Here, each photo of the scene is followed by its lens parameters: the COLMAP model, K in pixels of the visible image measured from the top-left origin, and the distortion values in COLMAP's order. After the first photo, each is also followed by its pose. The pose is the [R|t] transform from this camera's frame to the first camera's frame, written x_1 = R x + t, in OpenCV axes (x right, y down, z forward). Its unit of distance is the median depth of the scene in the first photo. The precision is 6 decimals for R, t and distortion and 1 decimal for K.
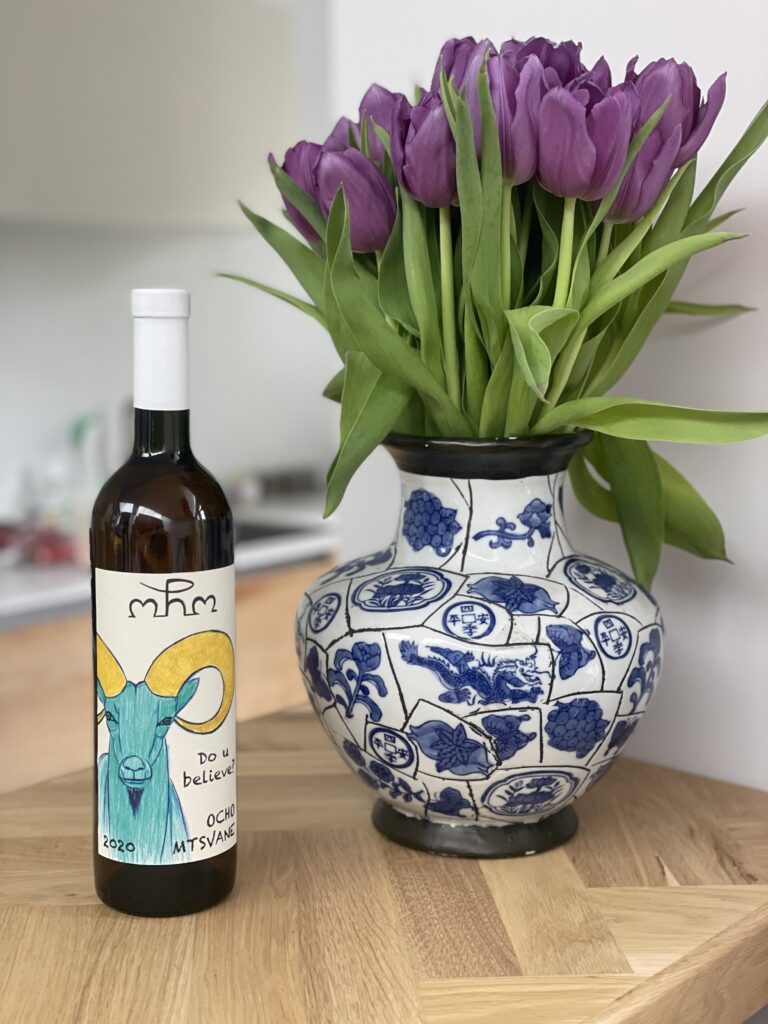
lens RADIAL K [[1527.4, 0, 384.0], [0, 1527.4, 512.0], [0, 0, 1]] dist [0.179943, -0.533249]
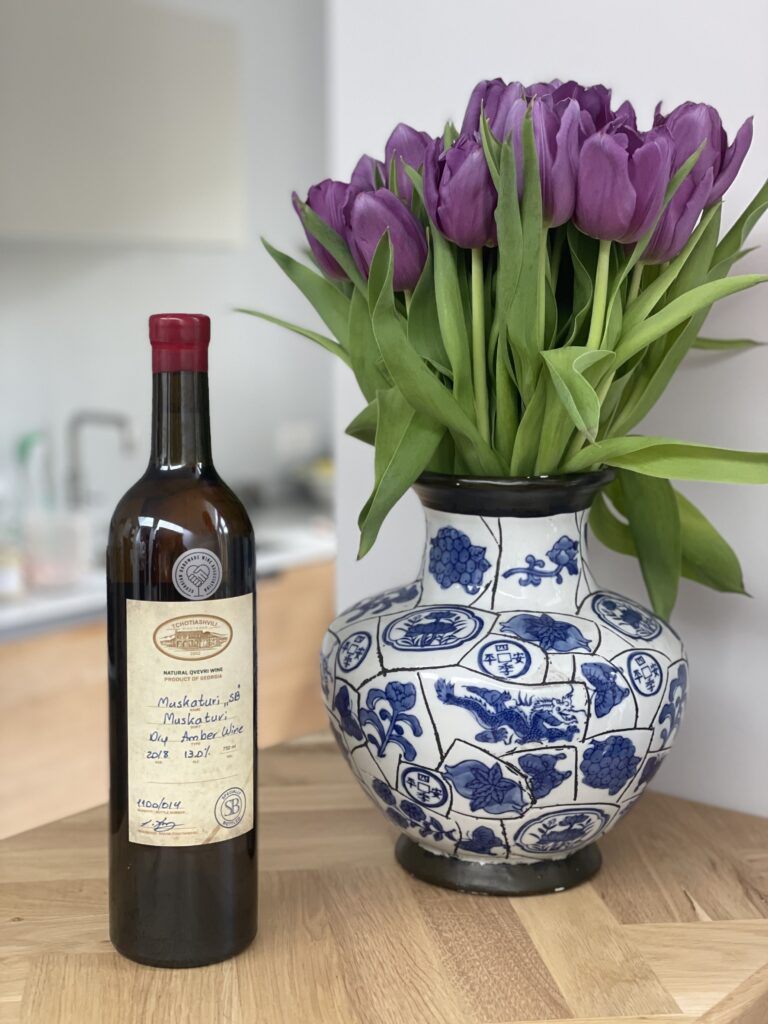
lens RADIAL K [[1527.4, 0, 384.0], [0, 1527.4, 512.0], [0, 0, 1]] dist [0.179943, -0.533249]
pose [[0.998859, -0.005542, 0.047434, -0.067862], [0.005865, 0.999961, -0.006657, -0.018784], [-0.047395, 0.006927, 0.998852, 0.002182]]
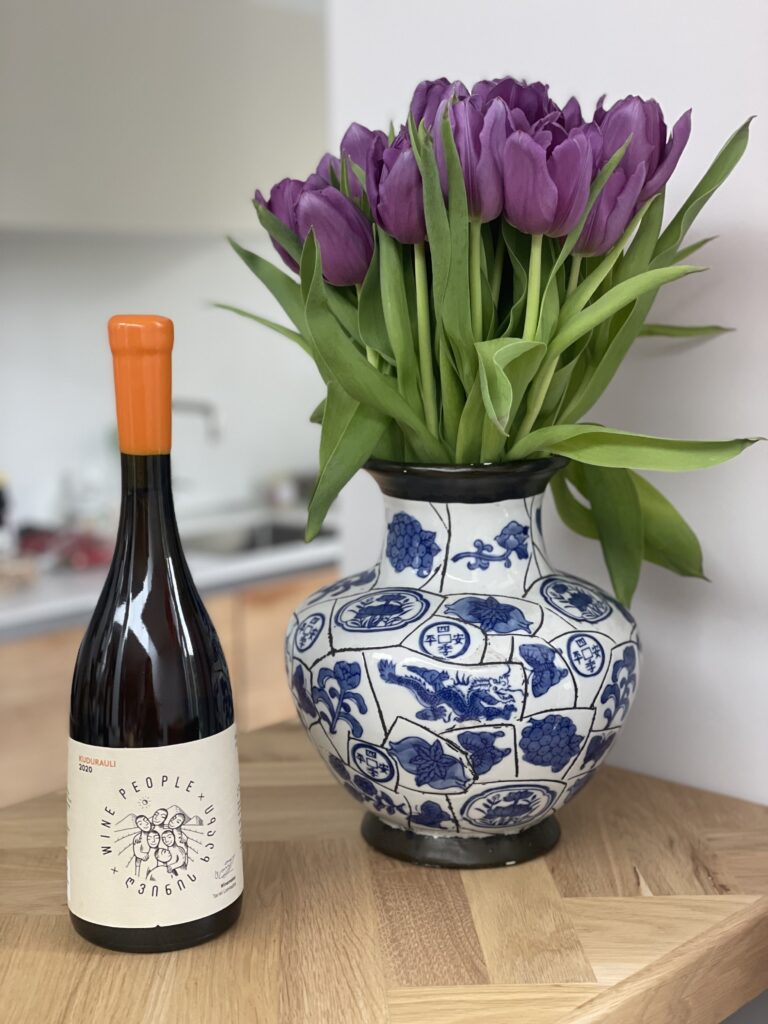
lens RADIAL K [[1527.4, 0, 384.0], [0, 1527.4, 512.0], [0, 0, 1]] dist [0.179943, -0.533249]
pose [[0.999484, -0.006580, -0.031434, 0.045935], [0.006681, 0.999973, 0.003099, -0.019140], [0.031412, -0.003308, 0.999501, -0.037311]]
